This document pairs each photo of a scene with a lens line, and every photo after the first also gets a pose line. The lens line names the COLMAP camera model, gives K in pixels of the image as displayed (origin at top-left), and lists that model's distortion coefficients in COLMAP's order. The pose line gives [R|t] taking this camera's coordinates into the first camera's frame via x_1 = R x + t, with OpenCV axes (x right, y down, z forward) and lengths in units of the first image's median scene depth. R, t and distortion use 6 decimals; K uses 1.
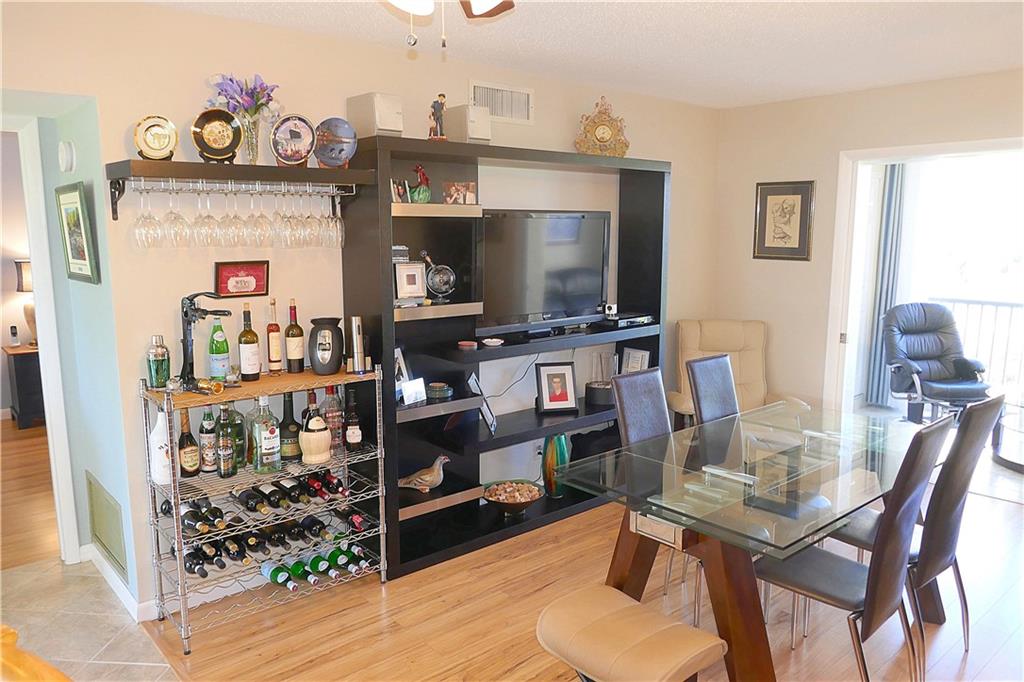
lens RADIAL K [[757.0, 0, 509.9], [0, 757.0, 341.6], [0, 0, 1]] dist [-0.002969, 0.000250]
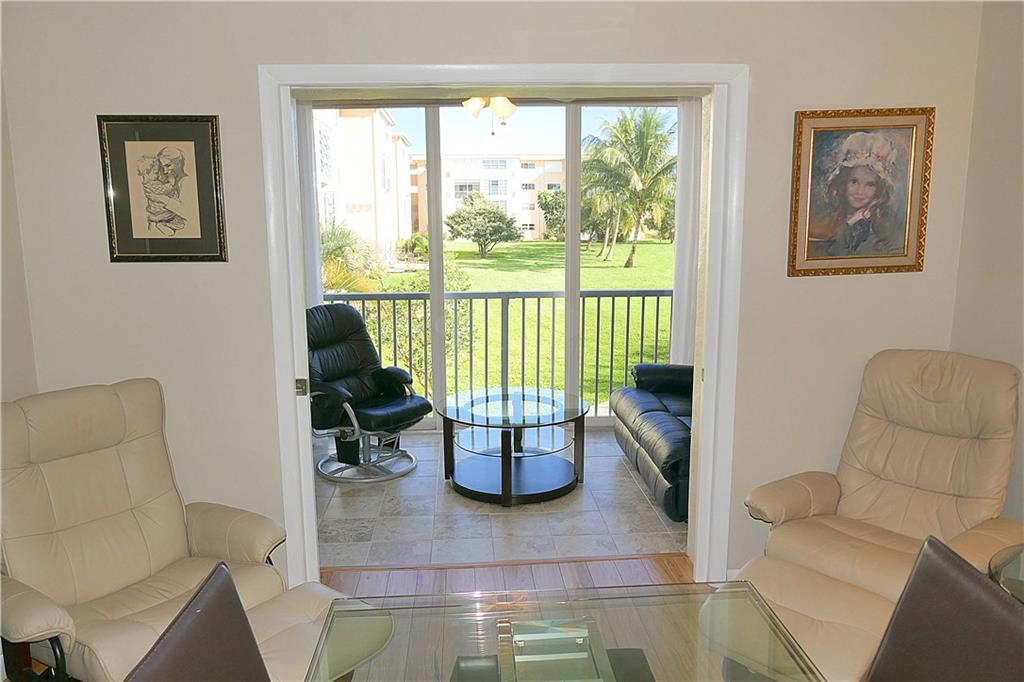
lens RADIAL K [[747.6, 0, 511.1], [0, 747.6, 338.7], [0, 0, 1]] dist [-0.006644, -0.001452]
pose [[0.620550, -0.136957, 0.772115, 0.090123], [0.126234, 0.989235, 0.074015, -0.062612], [-0.773940, 0.051537, 0.631158, 0.478647]]
